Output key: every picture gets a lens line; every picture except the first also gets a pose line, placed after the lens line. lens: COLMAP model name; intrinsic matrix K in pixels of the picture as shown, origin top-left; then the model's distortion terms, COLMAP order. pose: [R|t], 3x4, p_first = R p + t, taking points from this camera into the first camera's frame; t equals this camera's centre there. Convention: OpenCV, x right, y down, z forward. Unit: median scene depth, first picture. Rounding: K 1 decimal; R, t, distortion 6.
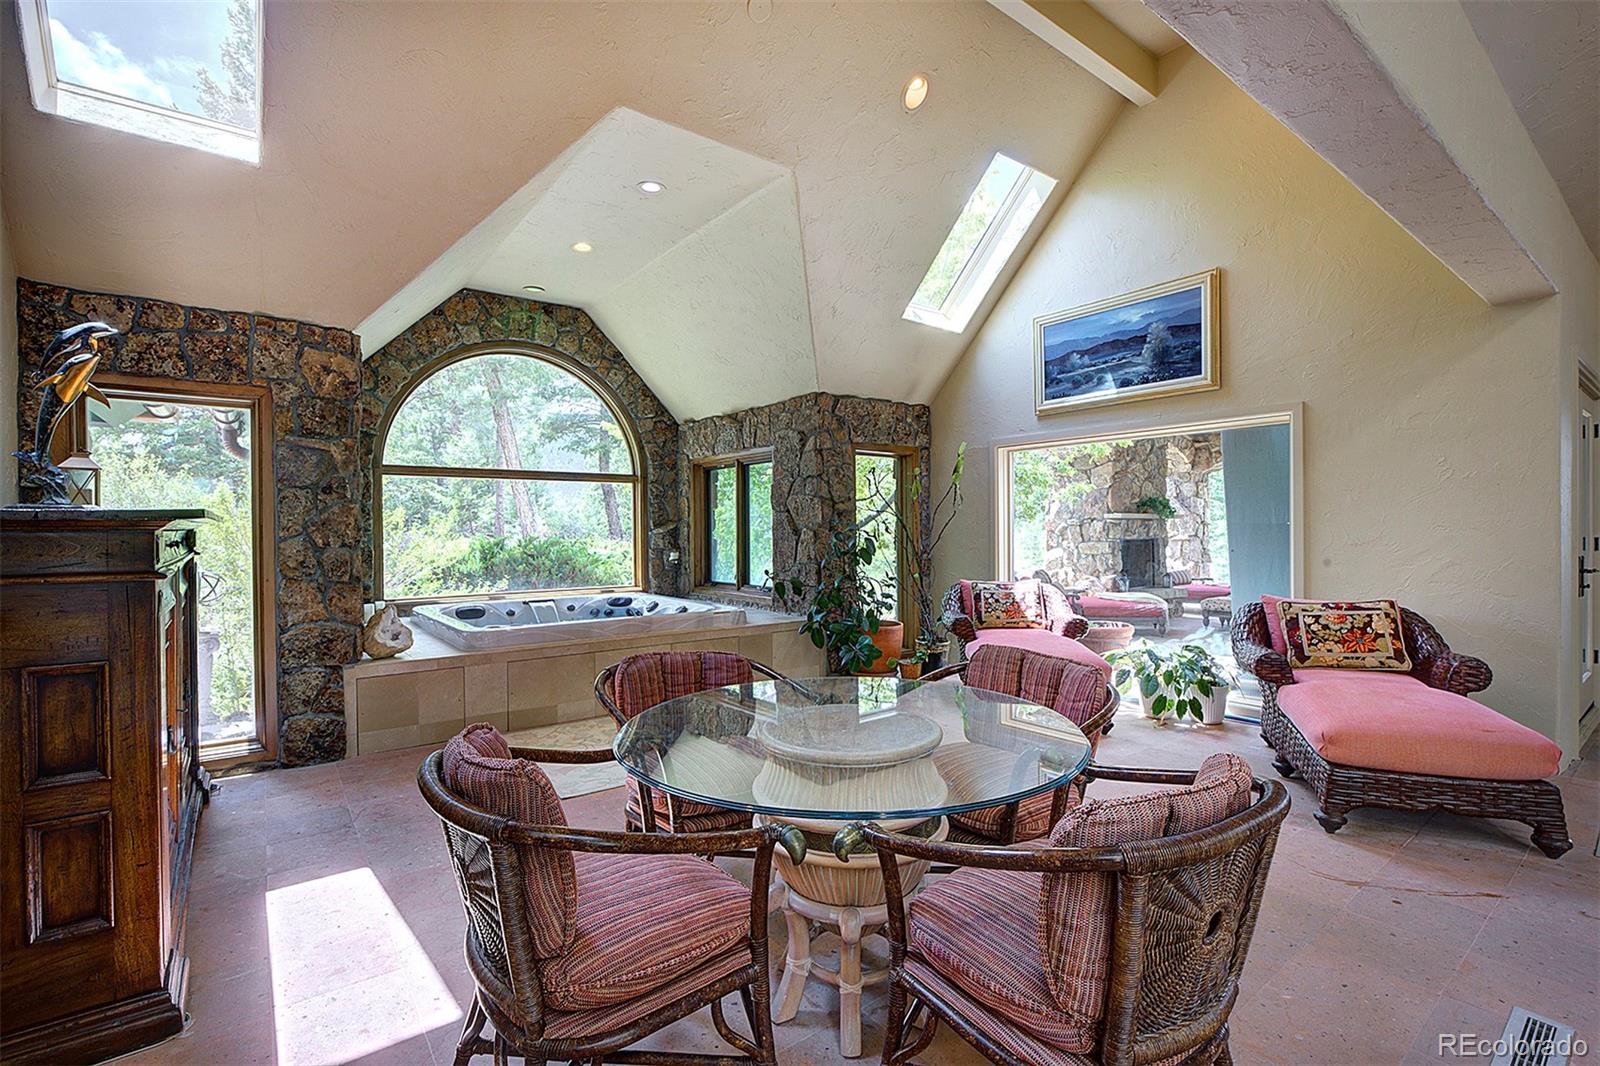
lens RADIAL K [[730.1, 0, 800.0], [0, 730.1, 533.0], [0, 0, 1]] dist [-0.000013, 0.000003]
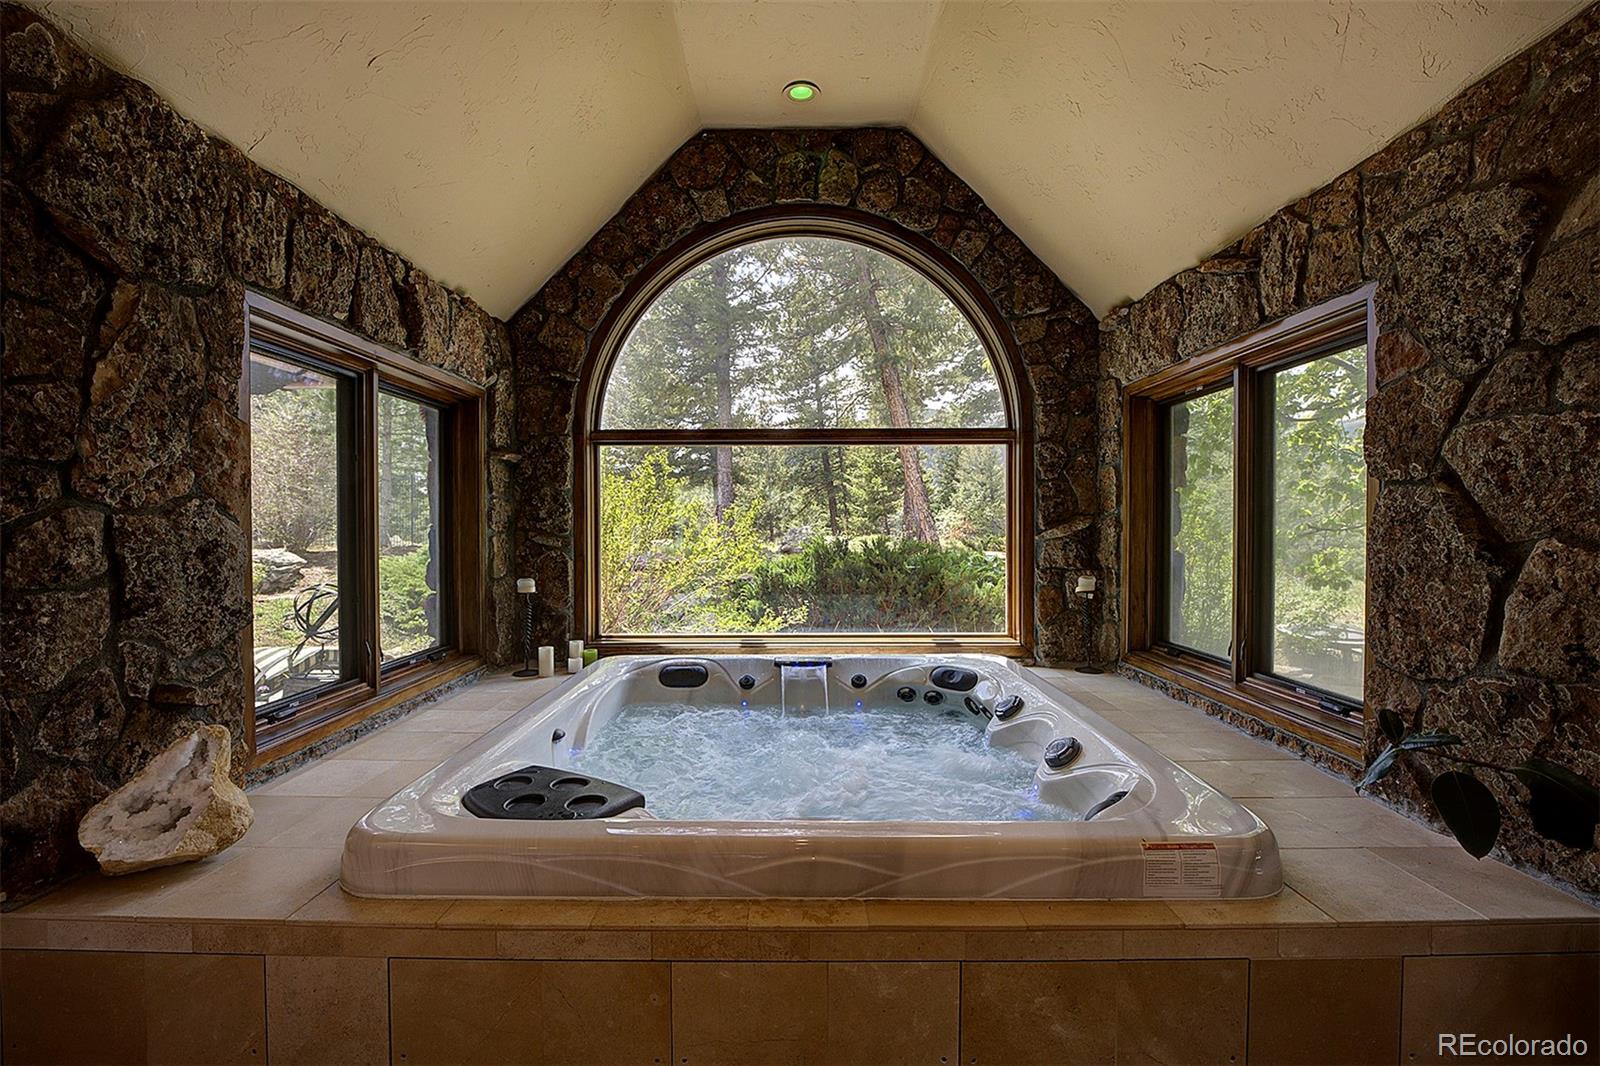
lens RADIAL K [[661.9, 0, 800.0], [0, 661.9, 533.0], [0, 0, 1]] dist [-0.025558, 0.000011]
pose [[0.791611, 0.012625, -0.610895, -0.055118], [-0.006510, 0.999904, 0.012228, -0.008198], [0.610991, -0.005702, 0.791617, 0.550924]]
